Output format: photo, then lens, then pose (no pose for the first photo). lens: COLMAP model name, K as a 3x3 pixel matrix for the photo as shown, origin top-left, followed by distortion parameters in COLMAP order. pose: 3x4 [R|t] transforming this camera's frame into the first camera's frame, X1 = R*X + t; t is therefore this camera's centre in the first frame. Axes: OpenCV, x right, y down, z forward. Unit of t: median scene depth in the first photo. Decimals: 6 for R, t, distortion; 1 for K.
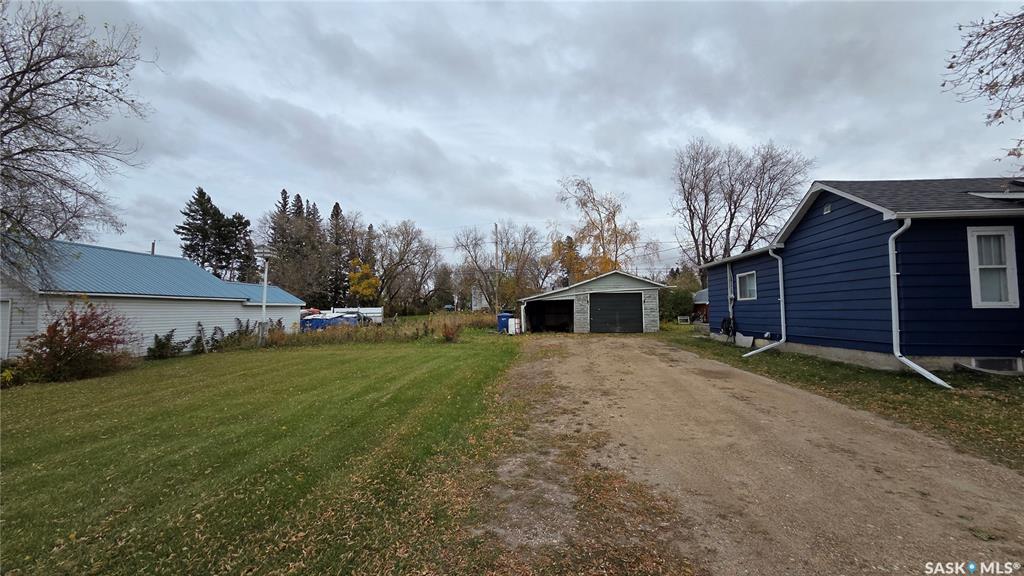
lens RADIAL K [[417.2, 0, 509.5], [0, 417.2, 289.2], [0, 0, 1]] dist [0.001399, -0.000040]
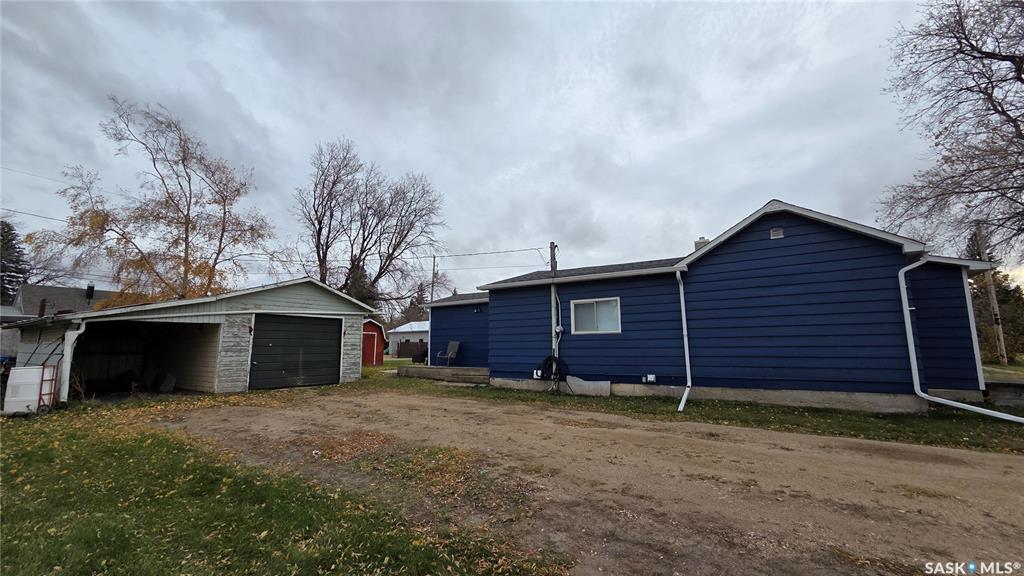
lens RADIAL K [[417.2, 0, 509.5], [0, 417.2, 289.2], [0, 0, 1]] dist [0.001399, -0.000040]
pose [[0.466819, 0.130962, 0.874602, -0.191145], [-0.048531, 0.991278, -0.122530, 0.044081], [-0.883020, 0.014754, 0.469103, 0.734792]]
